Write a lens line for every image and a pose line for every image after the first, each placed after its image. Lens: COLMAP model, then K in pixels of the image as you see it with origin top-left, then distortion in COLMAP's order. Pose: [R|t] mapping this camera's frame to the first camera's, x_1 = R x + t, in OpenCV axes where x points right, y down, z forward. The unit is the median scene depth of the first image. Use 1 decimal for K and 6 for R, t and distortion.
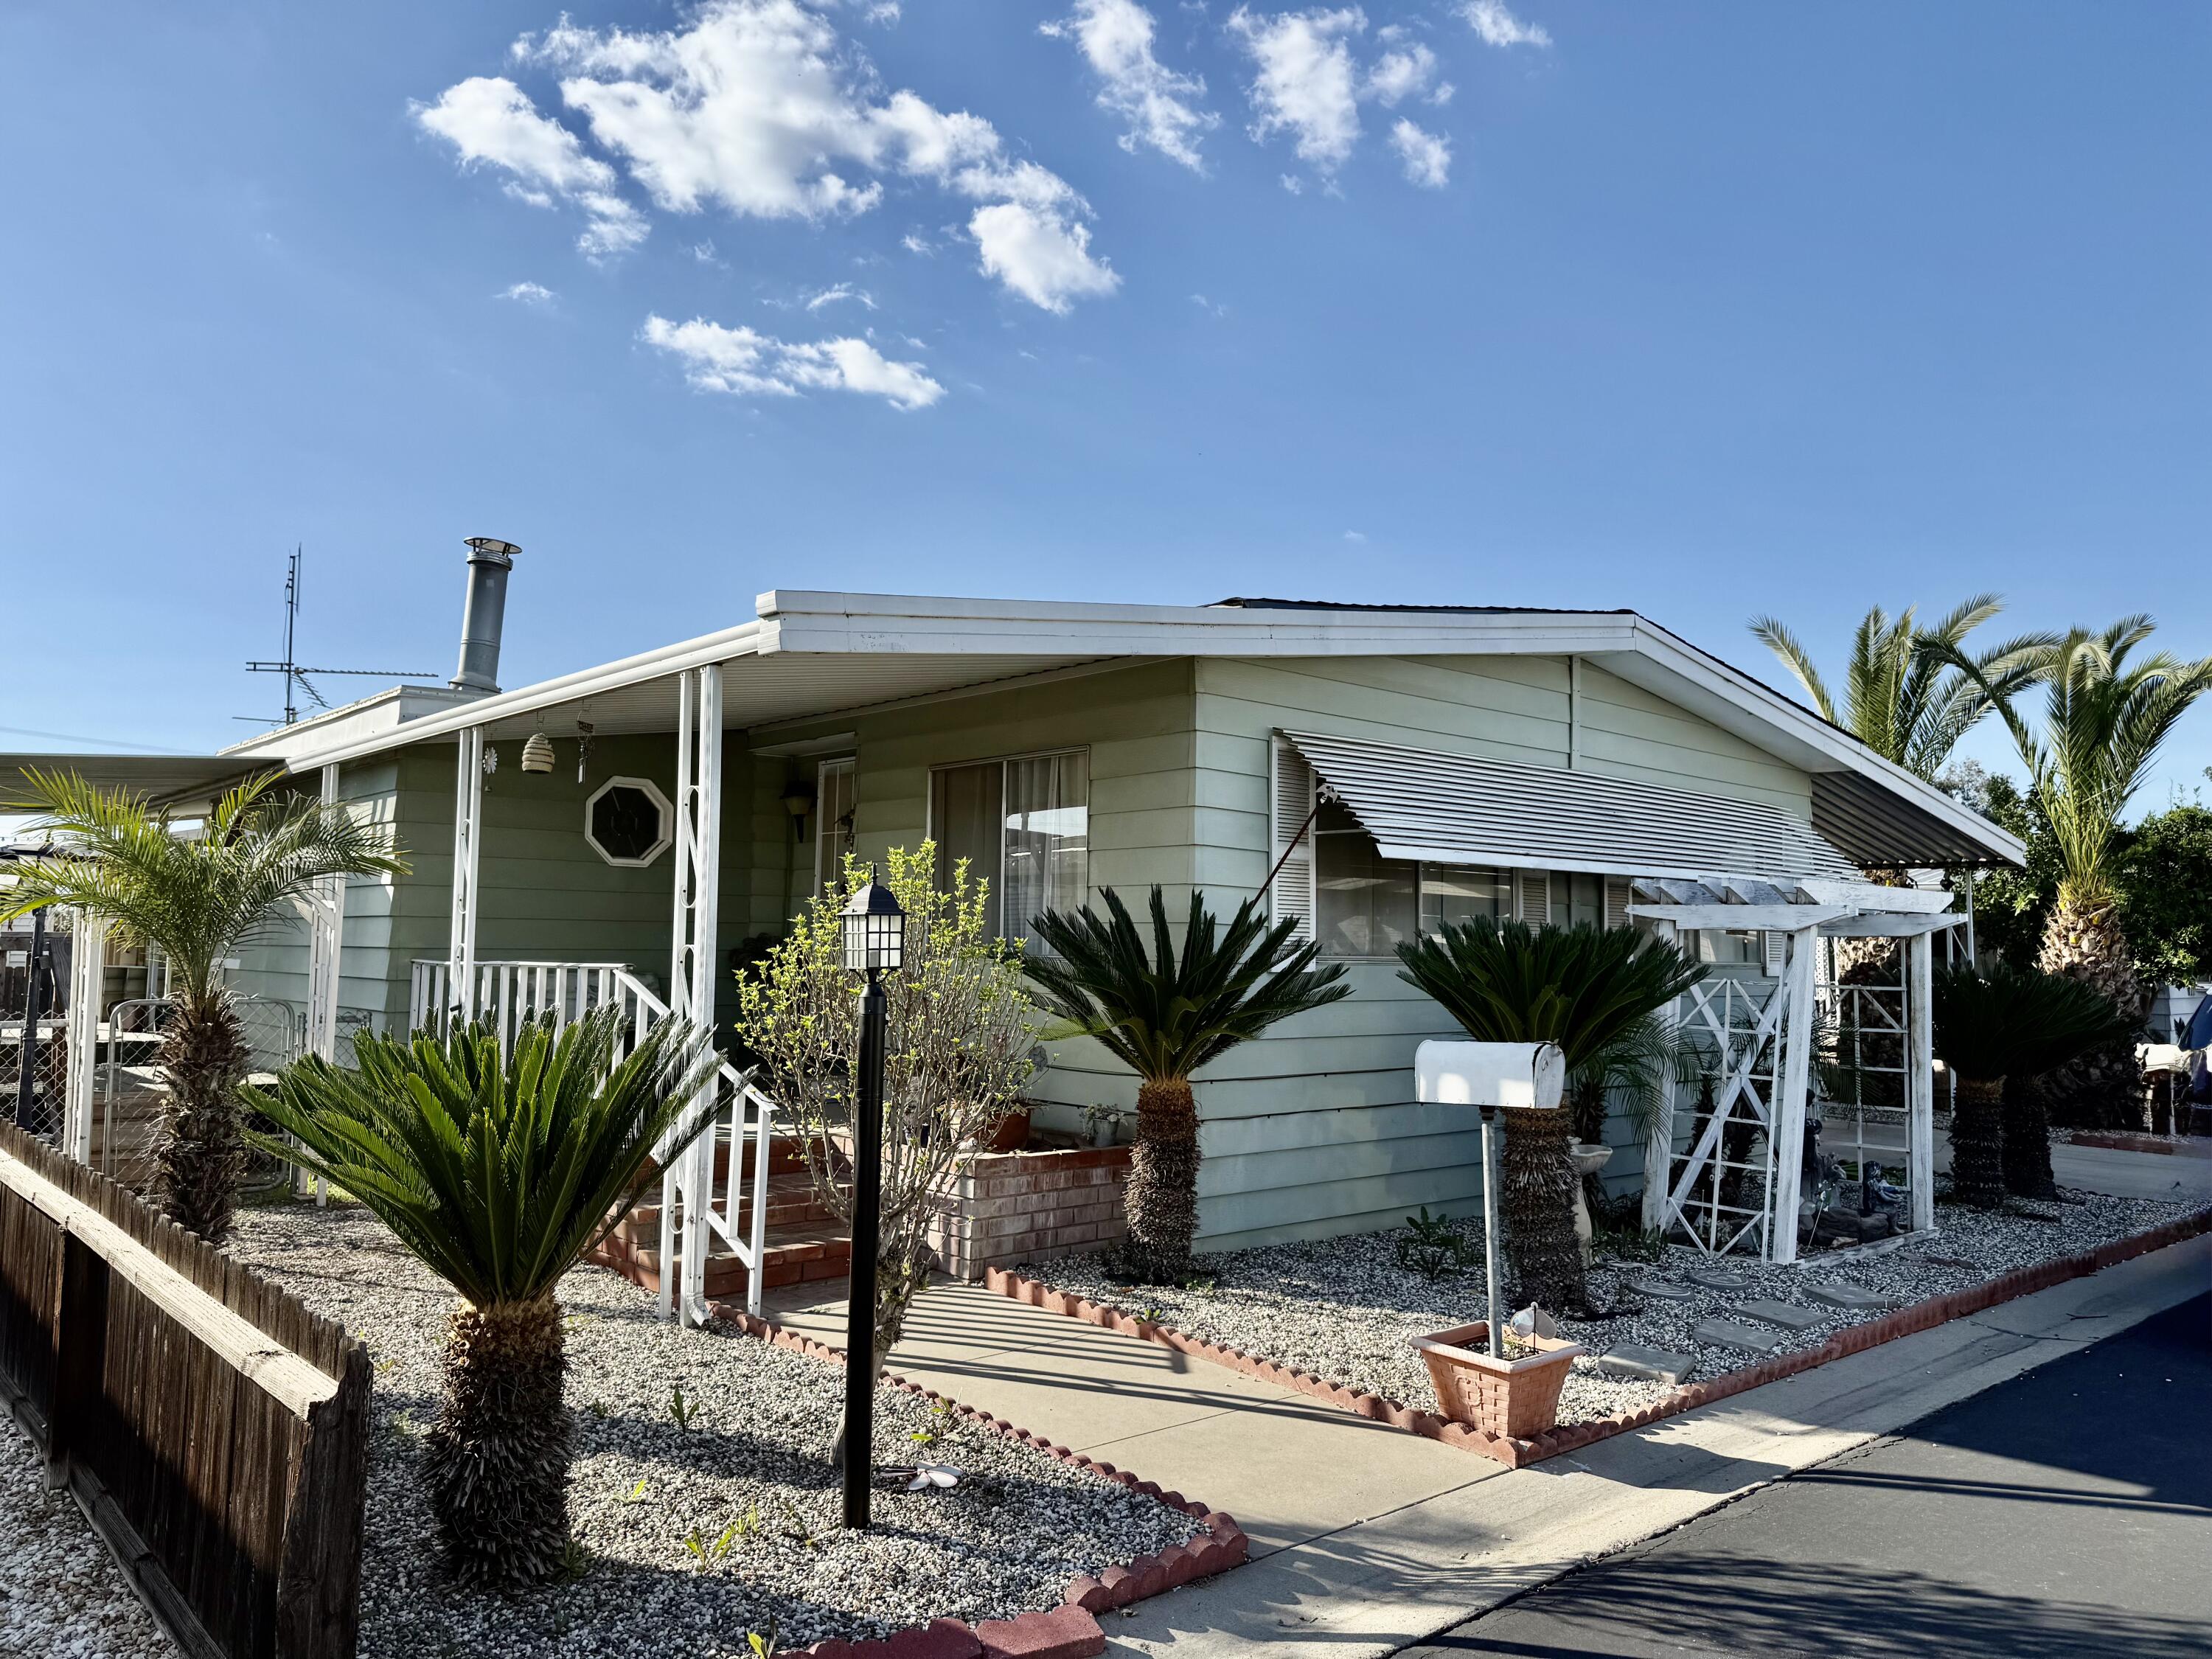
lens RADIAL K [[1555.3, 0, 1106.0], [0, 1555.3, 829.5], [0, 0, 1]] dist [0.001252, -0.009199]
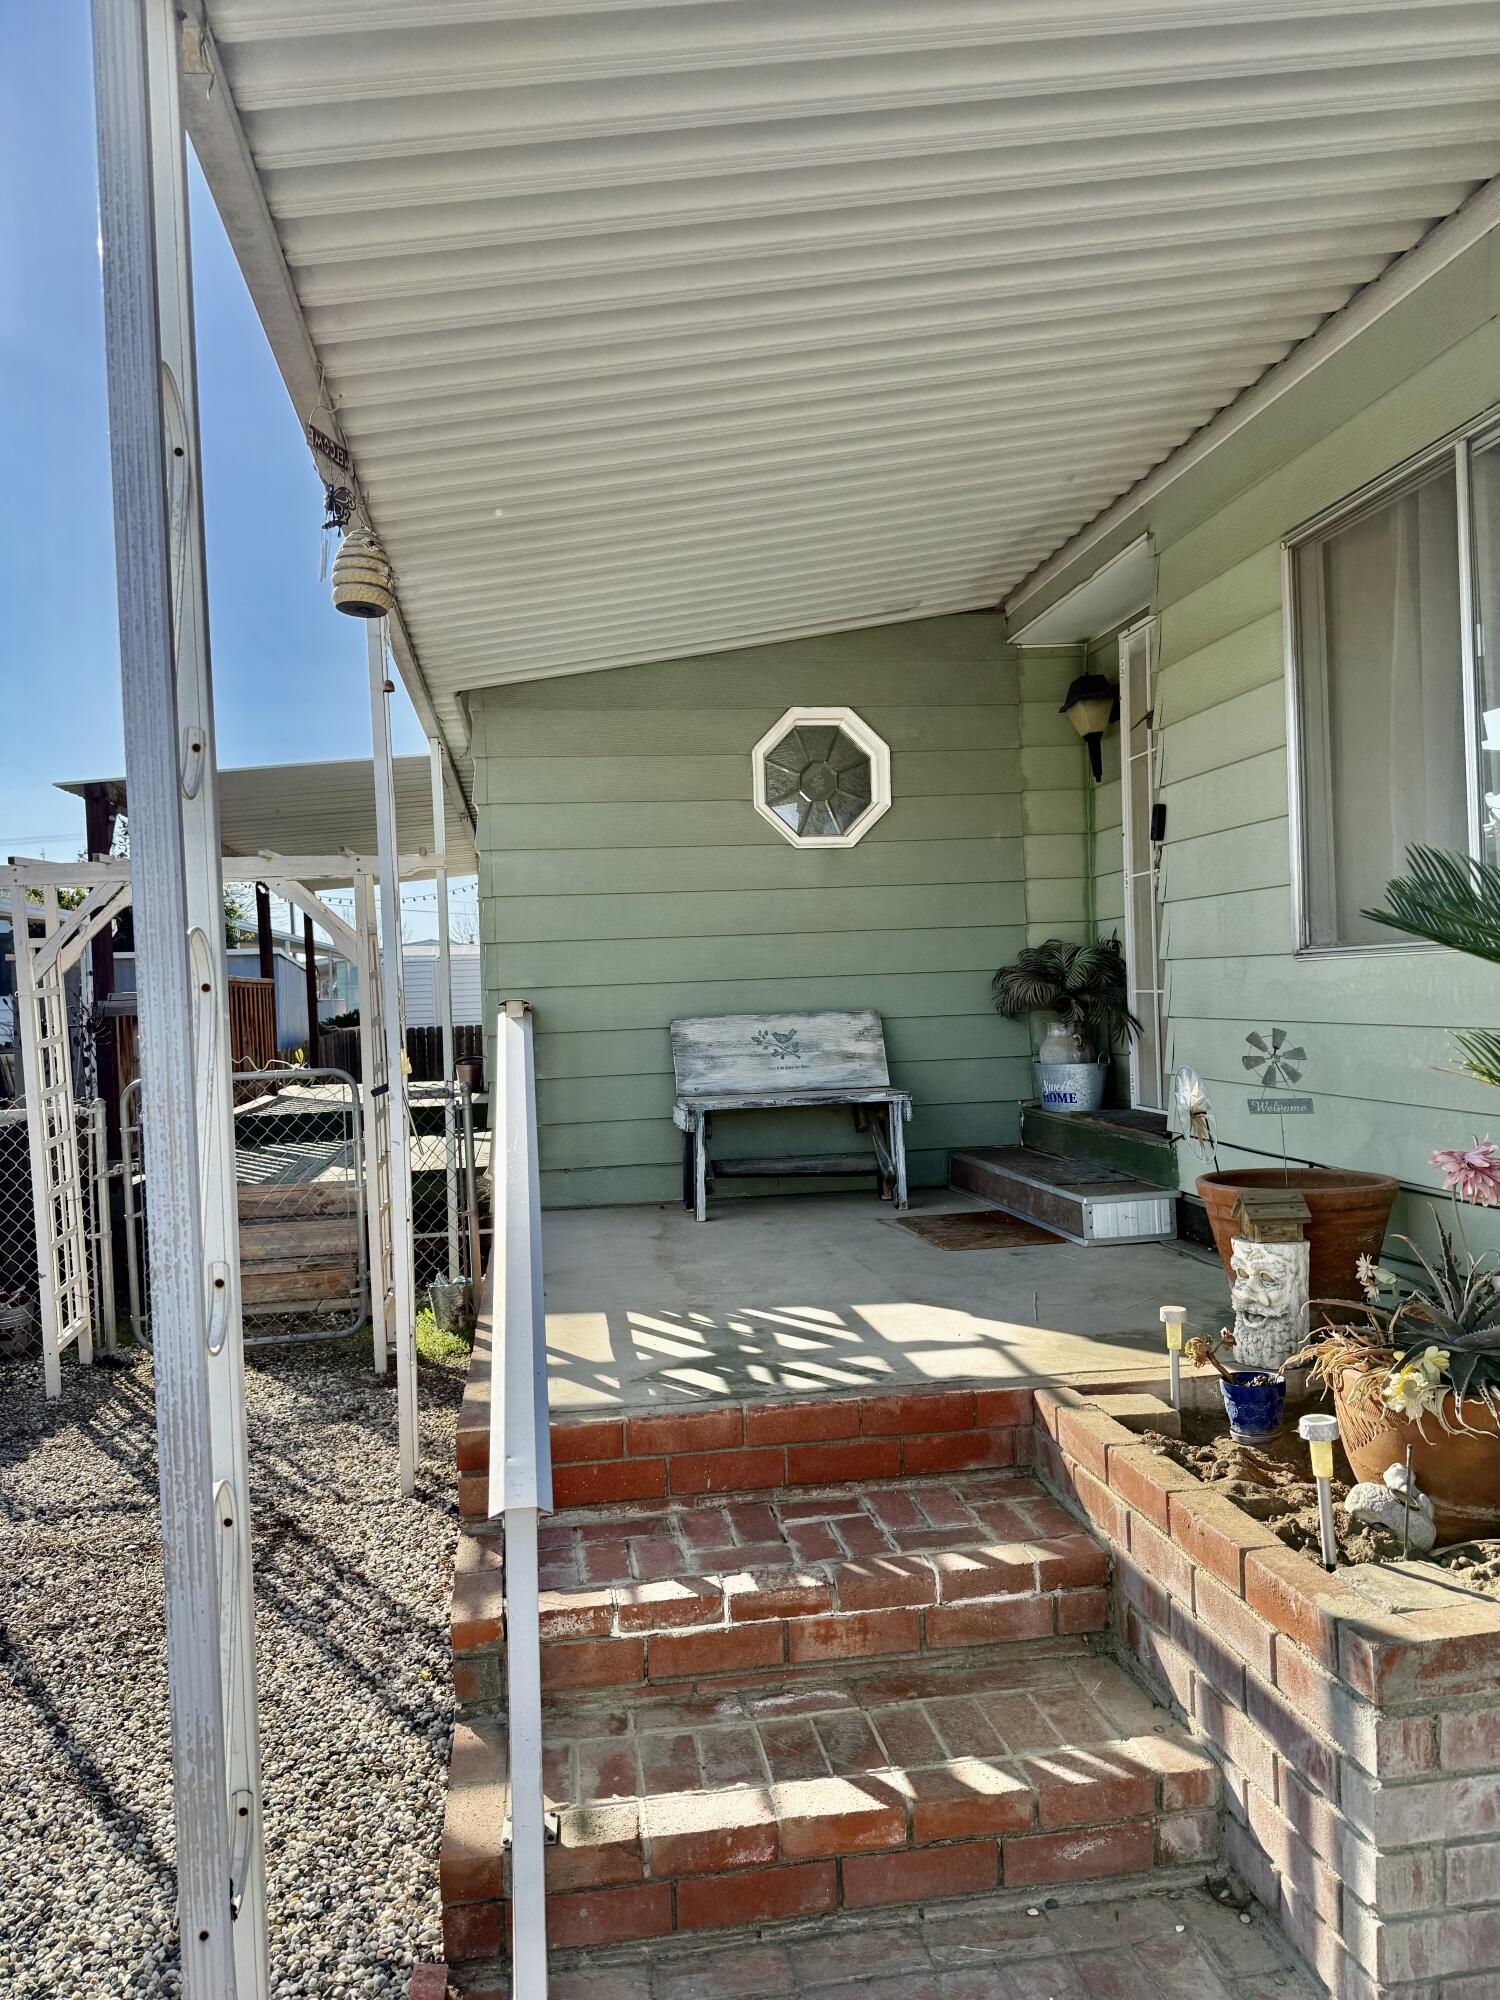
lens RADIAL K [[1406.3, 0, 750.0], [0, 1406.3, 1000.0], [0, 0, 1]] dist [0.001252, -0.009199]
pose [[0.839477, -0.040446, -0.541888, -0.024511], [0.087737, 0.994230, 0.061710, 0.046707], [0.536266, -0.099348, 0.838182, 0.492021]]
